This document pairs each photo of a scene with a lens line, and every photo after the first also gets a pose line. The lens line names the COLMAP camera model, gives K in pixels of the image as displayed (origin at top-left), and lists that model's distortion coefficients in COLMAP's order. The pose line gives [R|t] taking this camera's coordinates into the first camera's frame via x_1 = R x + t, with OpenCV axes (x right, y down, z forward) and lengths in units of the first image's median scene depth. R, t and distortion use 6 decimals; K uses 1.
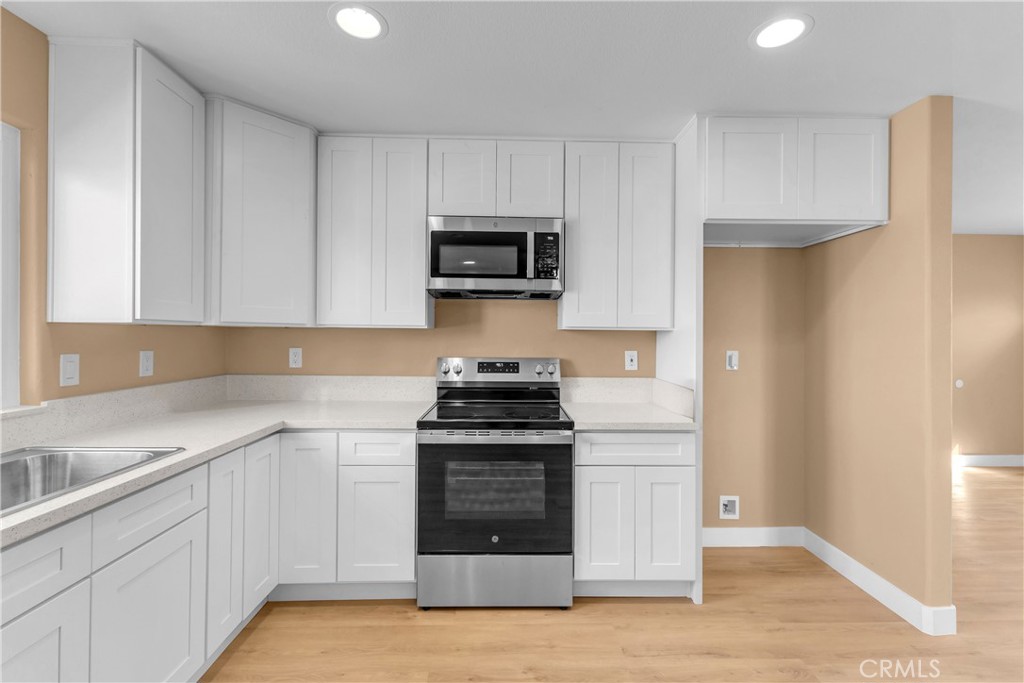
lens RADIAL K [[441.3, 0, 515.4], [0, 441.3, 328.6], [0, 0, 1]] dist [0.003743, 0.000570]
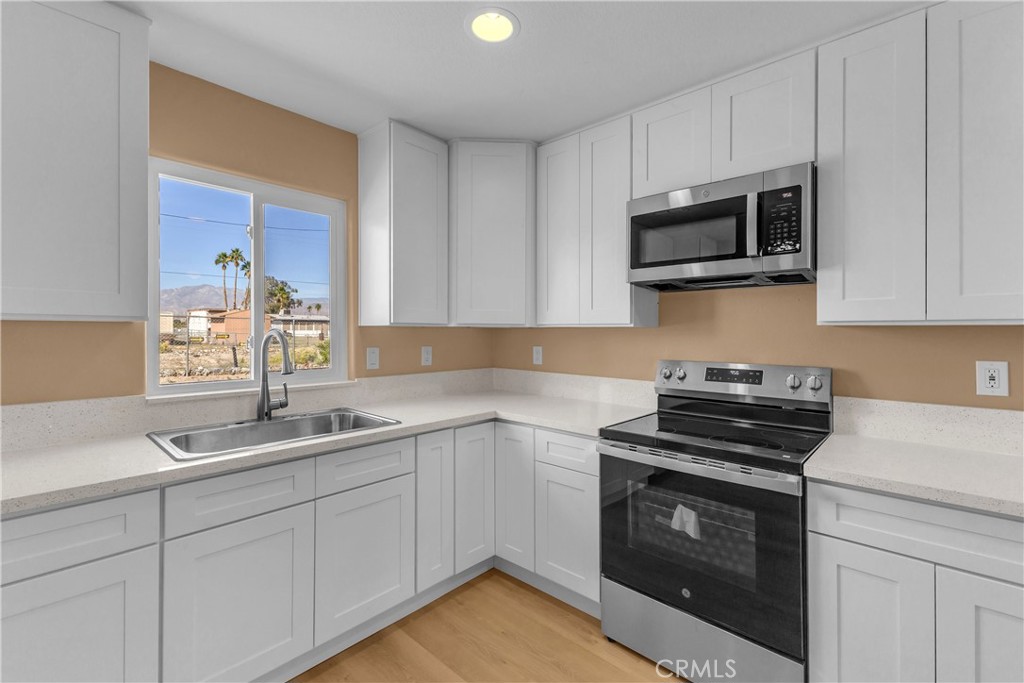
lens RADIAL K [[441.3, 0, 515.4], [0, 441.3, 328.6], [0, 0, 1]] dist [0.003743, 0.000570]
pose [[0.723495, -0.010726, -0.690246, 0.275959], [0.010990, 0.999932, -0.004020, 0.004826], [0.690242, -0.004677, 0.723563, 0.216272]]
